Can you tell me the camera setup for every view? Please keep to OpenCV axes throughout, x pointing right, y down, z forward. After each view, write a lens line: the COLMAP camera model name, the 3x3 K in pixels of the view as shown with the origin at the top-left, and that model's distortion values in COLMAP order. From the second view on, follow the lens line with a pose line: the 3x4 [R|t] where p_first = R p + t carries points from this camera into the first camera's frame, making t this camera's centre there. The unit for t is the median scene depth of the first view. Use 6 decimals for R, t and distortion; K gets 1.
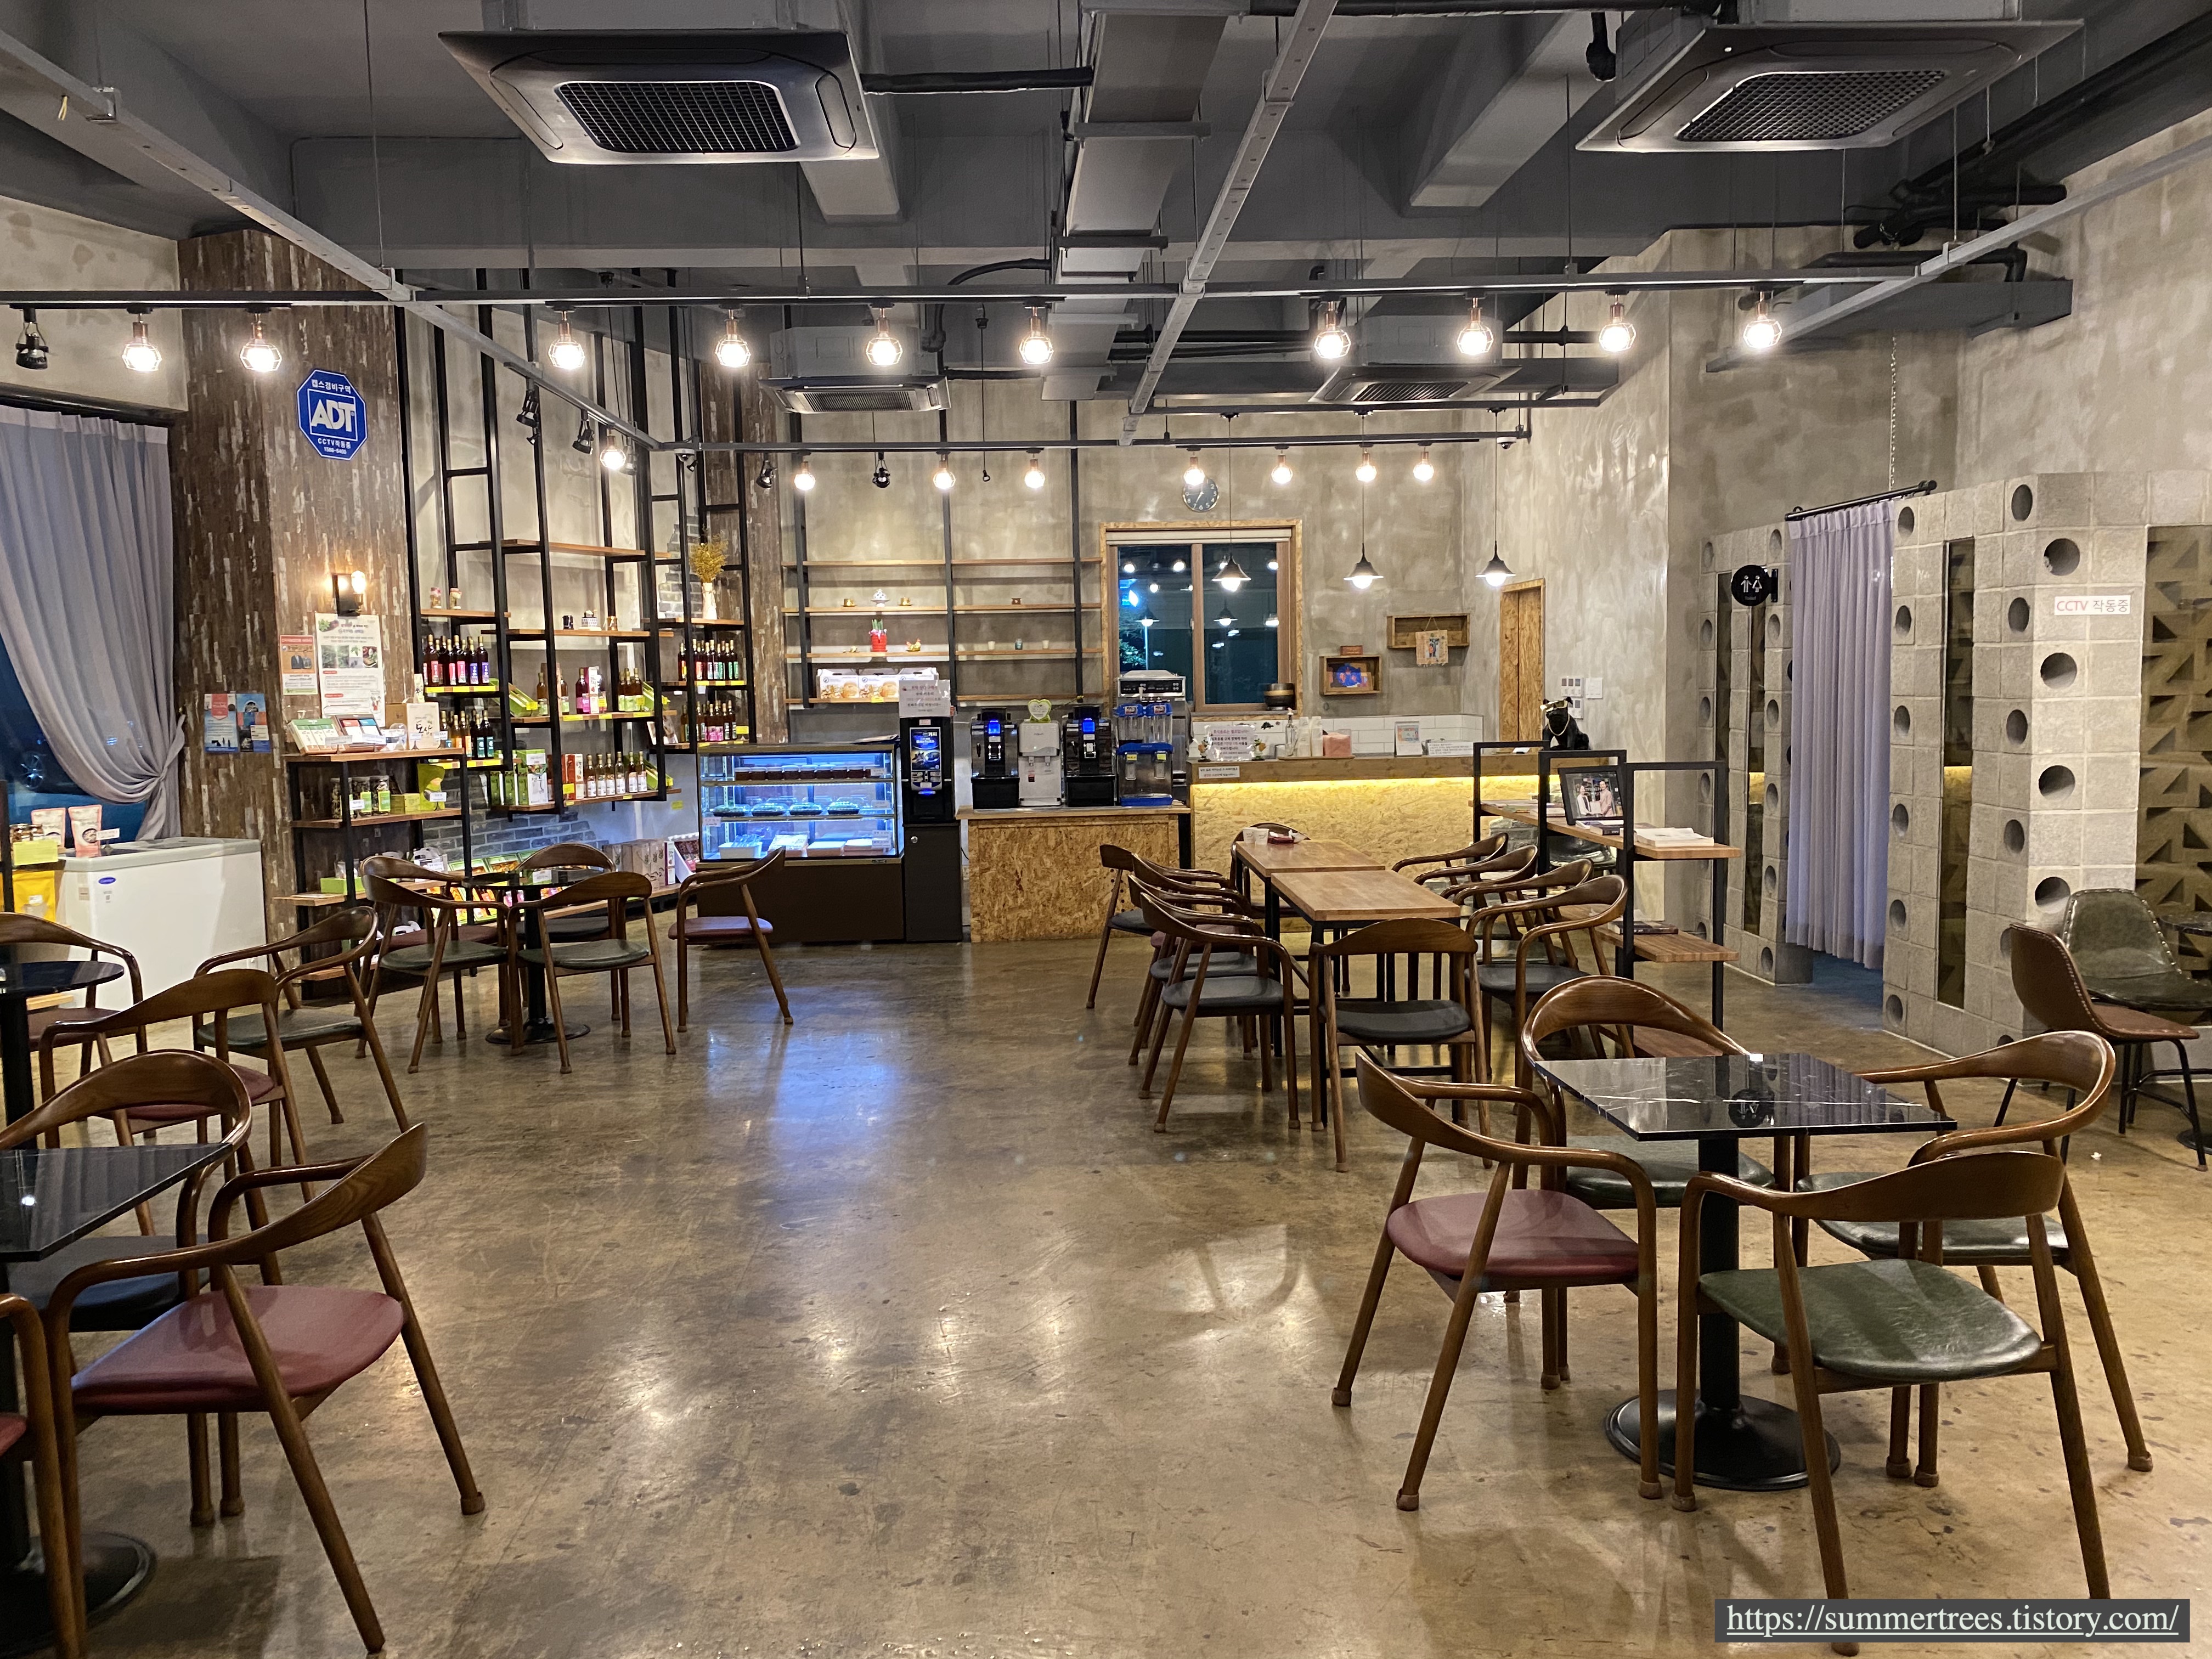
lens RADIAL K [[1610.1, 0, 1106.0], [0, 1610.1, 829.5], [0, 0, 1]] dist [-0.031694, -0.002923]
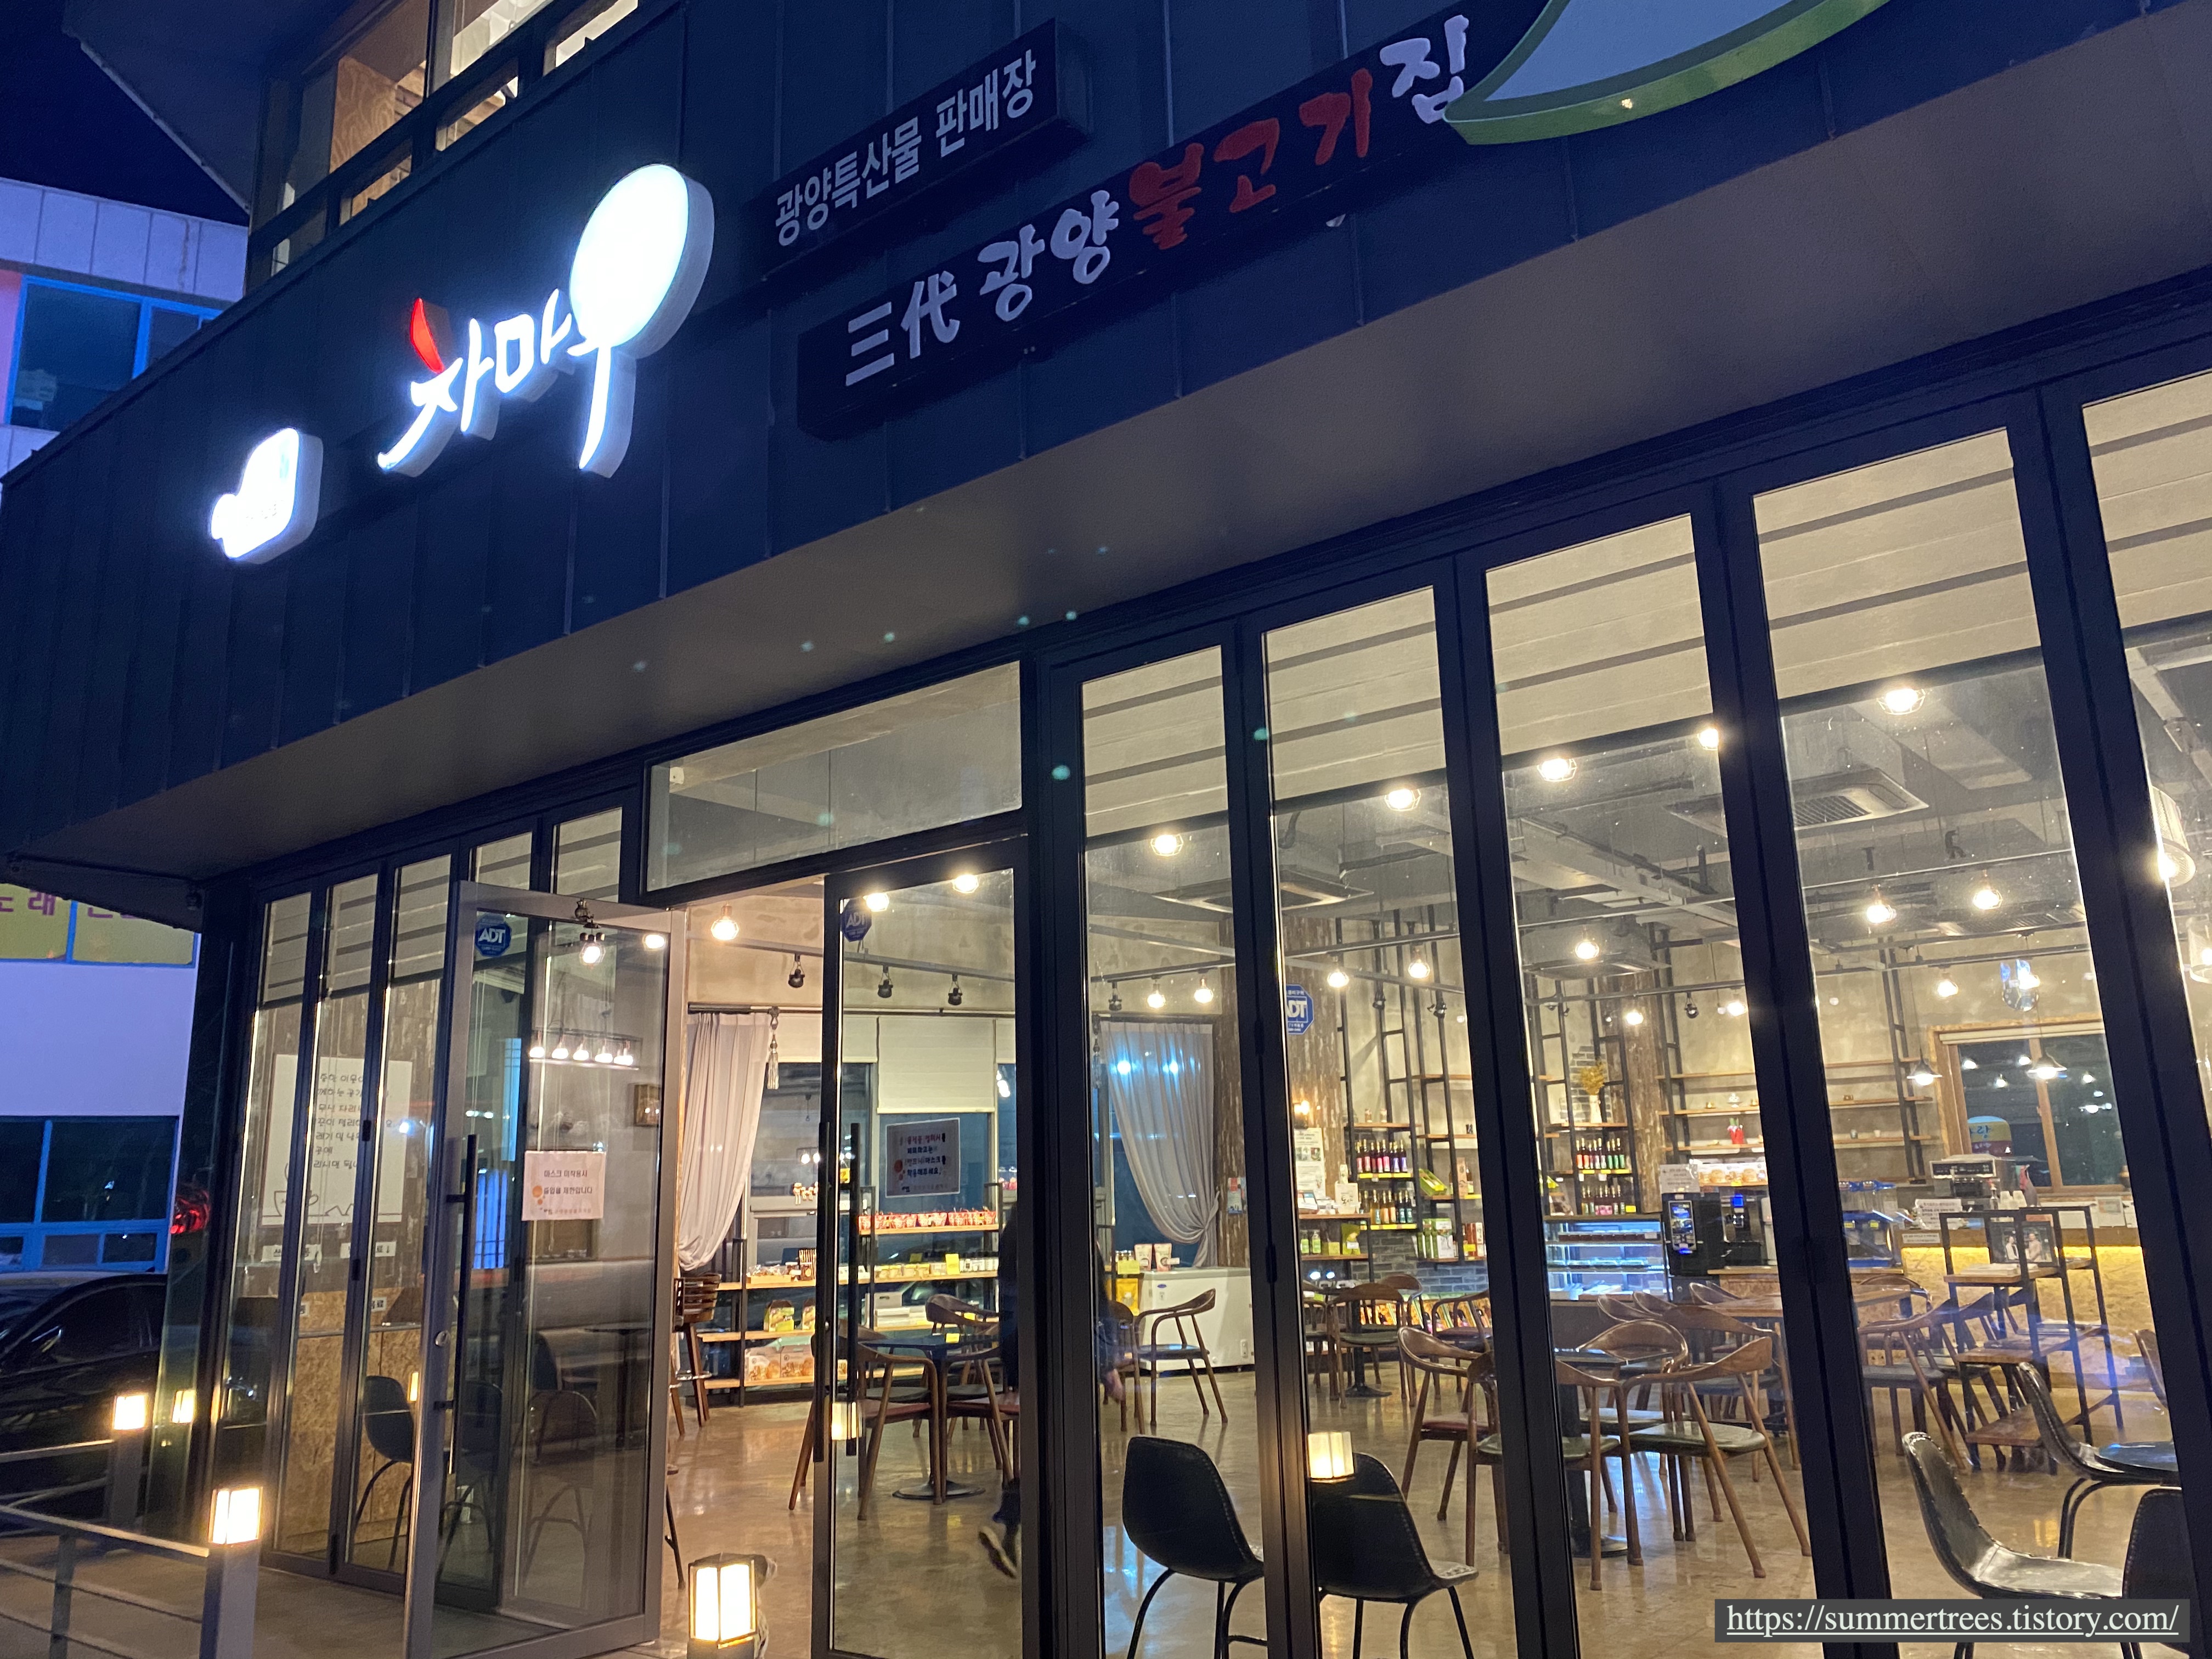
lens RADIAL K [[1610.1, 0, 1106.0], [0, 1610.1, 829.5], [0, 0, 1]] dist [-0.031694, -0.002923]
pose [[0.734321, -0.151724, -0.661629, 0.444030], [-0.057975, 0.957120, -0.283830, 0.044152], [0.676323, 0.246780, 0.694037, -0.303316]]
